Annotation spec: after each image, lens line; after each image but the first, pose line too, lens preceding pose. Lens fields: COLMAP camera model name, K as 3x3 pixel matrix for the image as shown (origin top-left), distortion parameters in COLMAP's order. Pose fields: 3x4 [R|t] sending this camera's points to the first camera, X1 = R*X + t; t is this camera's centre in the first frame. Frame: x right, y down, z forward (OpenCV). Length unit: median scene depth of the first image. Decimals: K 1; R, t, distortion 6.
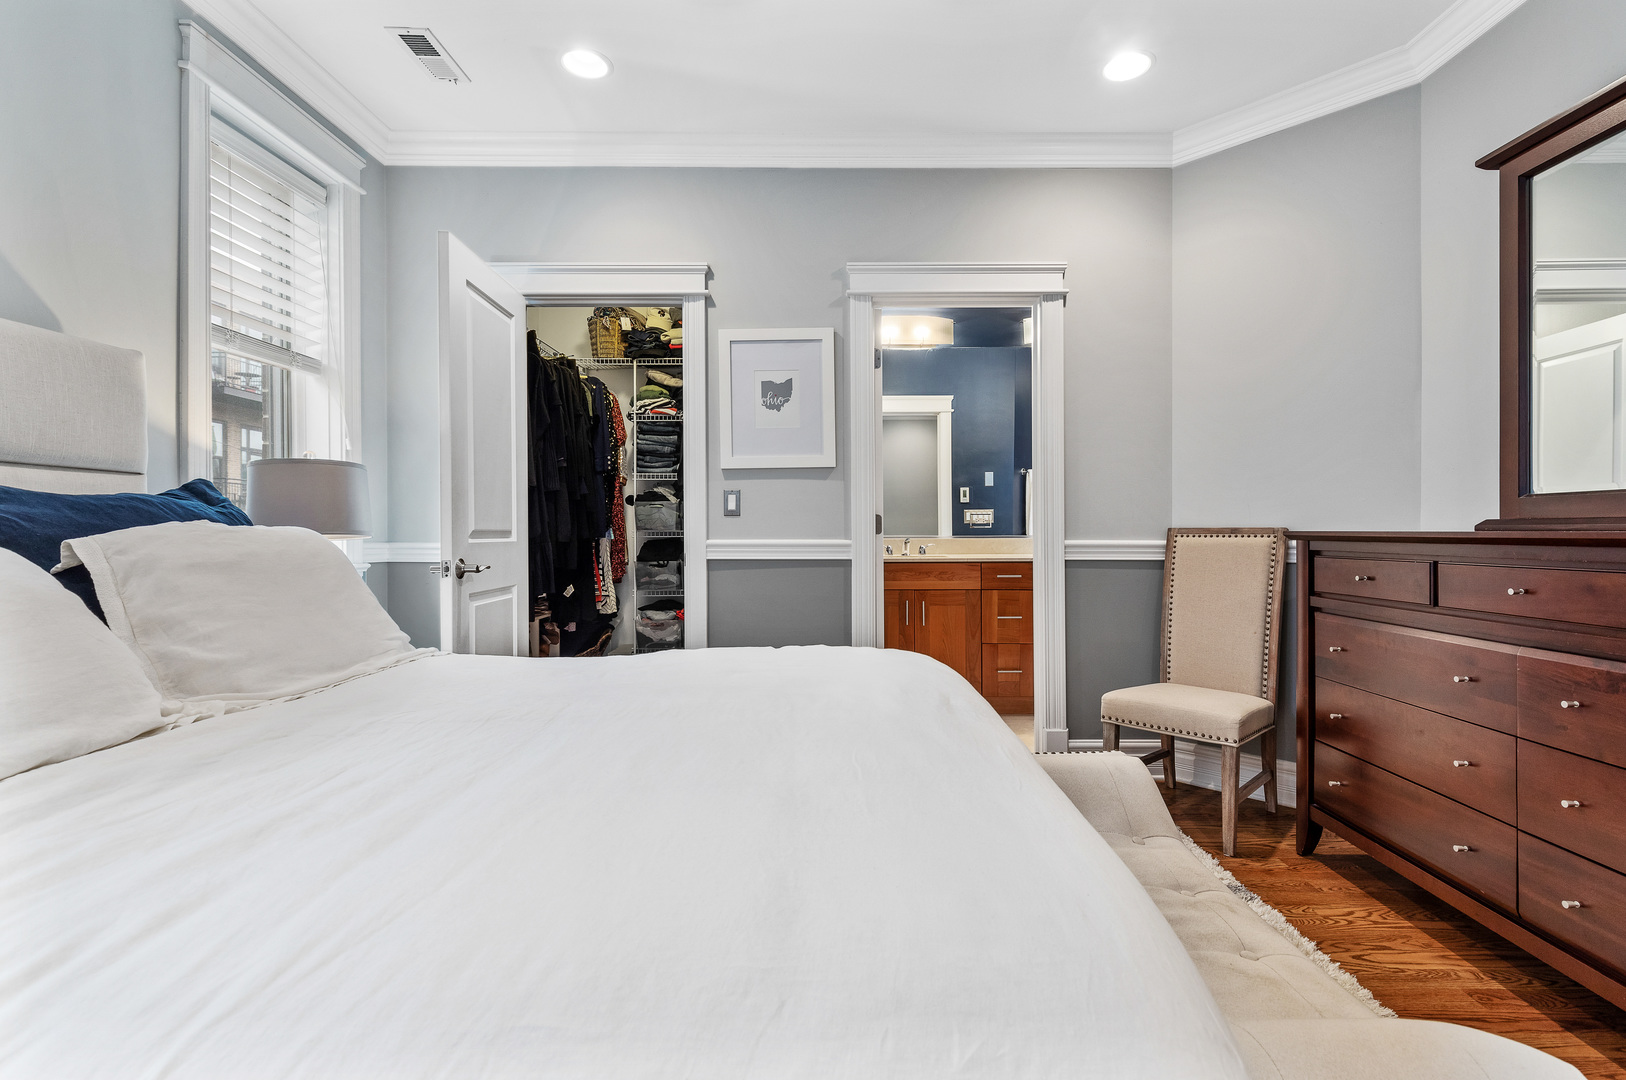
lens RADIAL K [[744.5, 0, 847.6], [0, 744.5, 532.2], [0, 0, 1]] dist [0.005679, 0.000312]
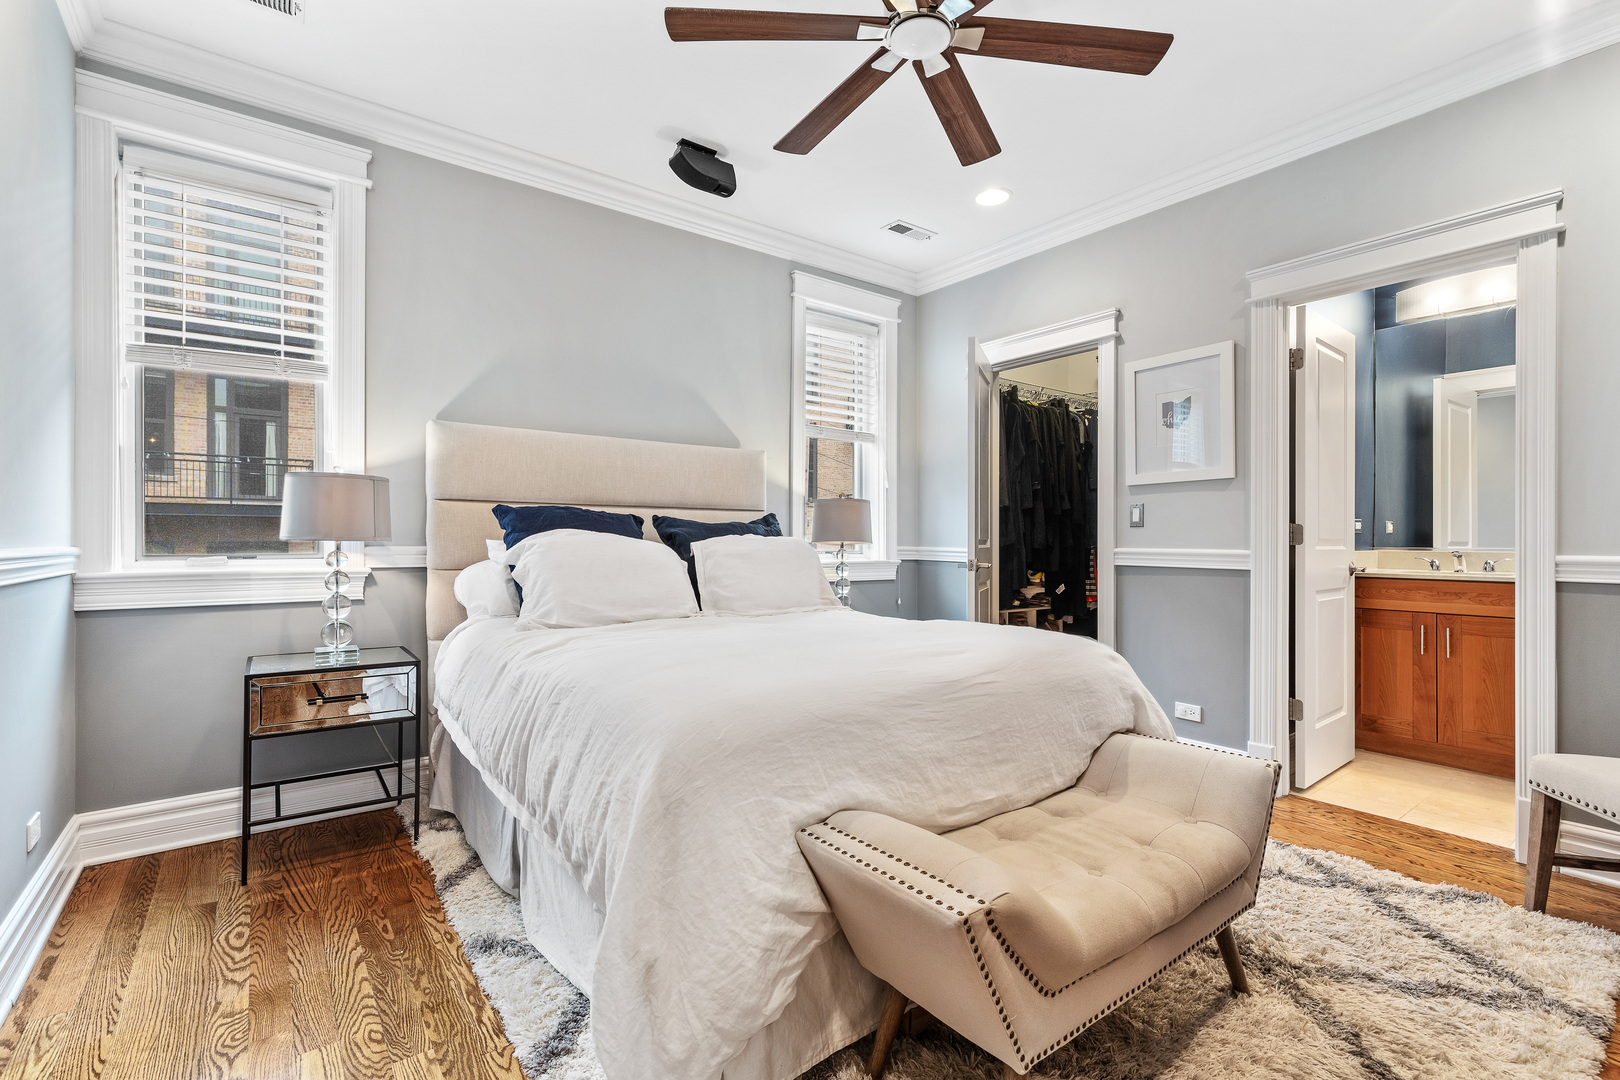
lens RADIAL K [[729.2, 0, 817.3], [0, 729.2, 537.6], [0, 0, 1]] dist [0.005141, -0.000219]
pose [[0.607415, 0.002715, -0.794380, 0.428449], [-0.005361, 0.999985, -0.000682, -0.002626], [0.794367, 0.004673, 0.607421, -0.050395]]
